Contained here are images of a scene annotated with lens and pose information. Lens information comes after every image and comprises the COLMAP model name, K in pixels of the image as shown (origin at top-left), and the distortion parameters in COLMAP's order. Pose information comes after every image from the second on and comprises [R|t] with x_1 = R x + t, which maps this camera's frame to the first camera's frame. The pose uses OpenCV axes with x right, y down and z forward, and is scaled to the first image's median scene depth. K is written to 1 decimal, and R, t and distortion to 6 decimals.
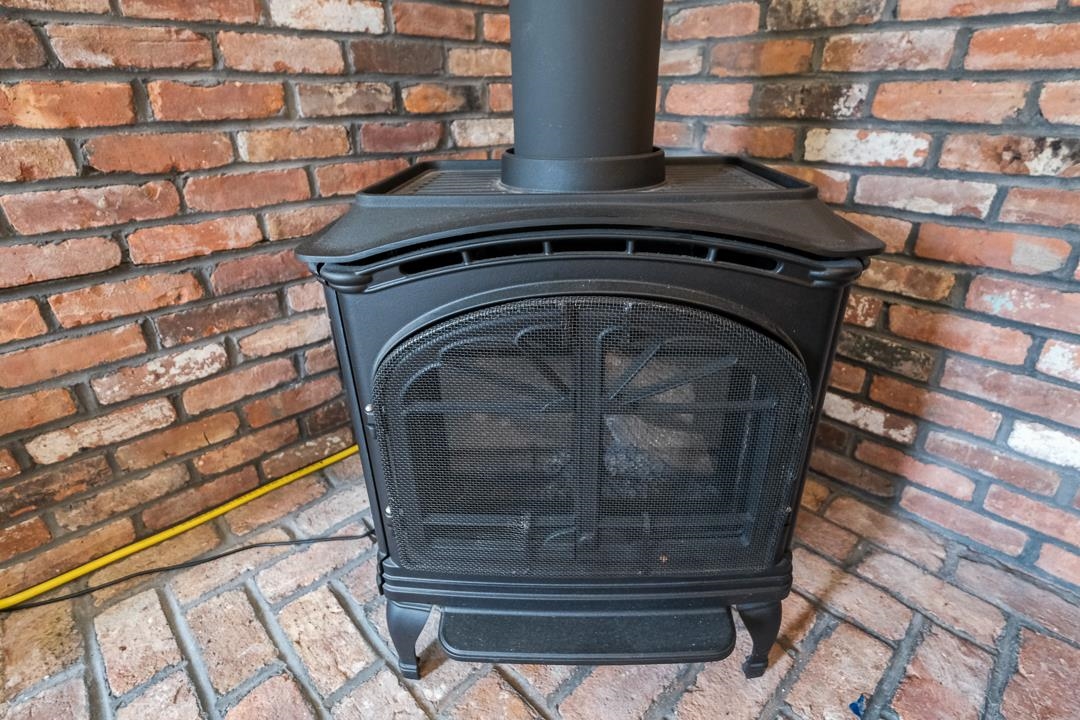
lens RADIAL K [[541.5, 0, 546.9], [0, 541.5, 356.9], [0, 0, 1]] dist [0.001035, -0.000628]
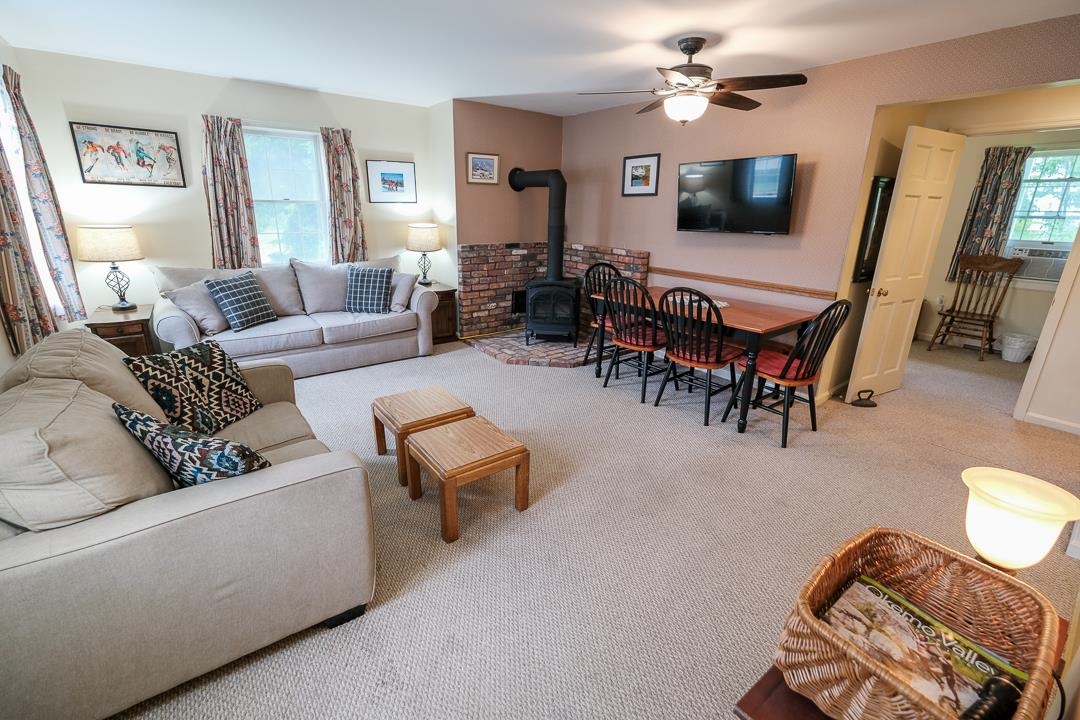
lens RADIAL K [[489.2, 0, 537.1], [0, 489.2, 358.4], [0, 0, 1]] dist [-0.001052, -0.000435]
pose [[0.994466, 0.059566, -0.086543, 0.370942], [-0.071696, 0.986889, -0.144599, 1.414525], [0.076796, 0.150004, 0.985698, -4.482413]]
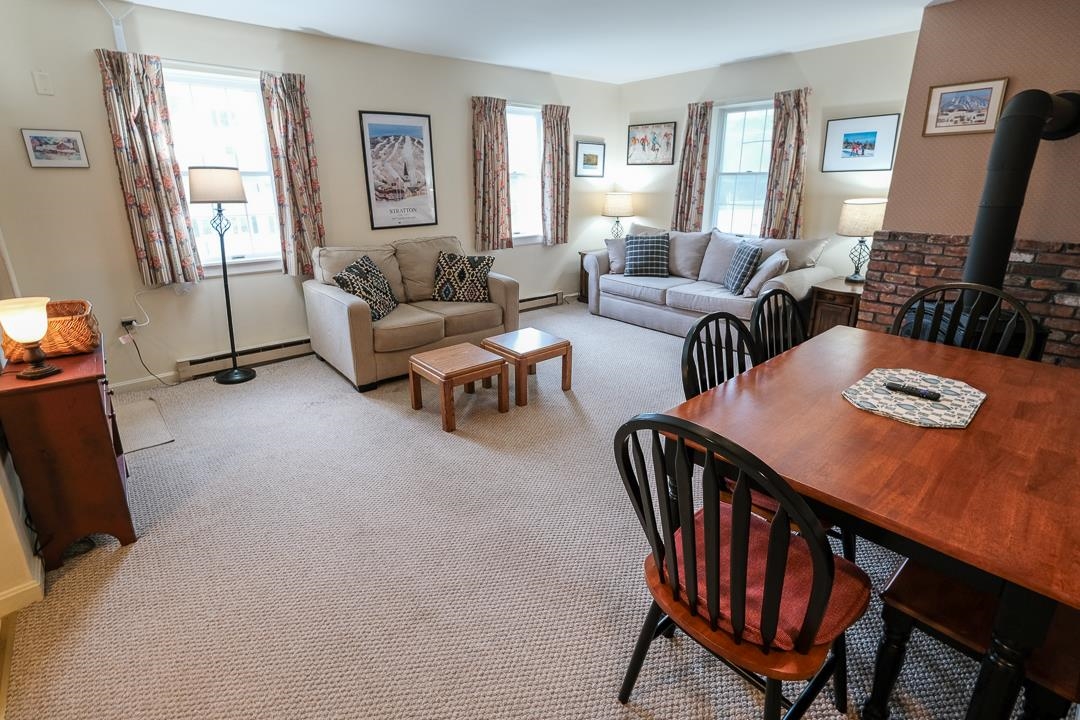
lens RADIAL K [[518.6, 0, 538.4], [0, 518.6, 349.7], [0, 0, 1]] dist [-0.003600, -0.000483]
pose [[-0.075511, 0.320346, -0.944286, 3.072692], [-0.431977, 0.843004, 0.320530, 0.078241], [0.898718, 0.432113, 0.074726, -1.620794]]
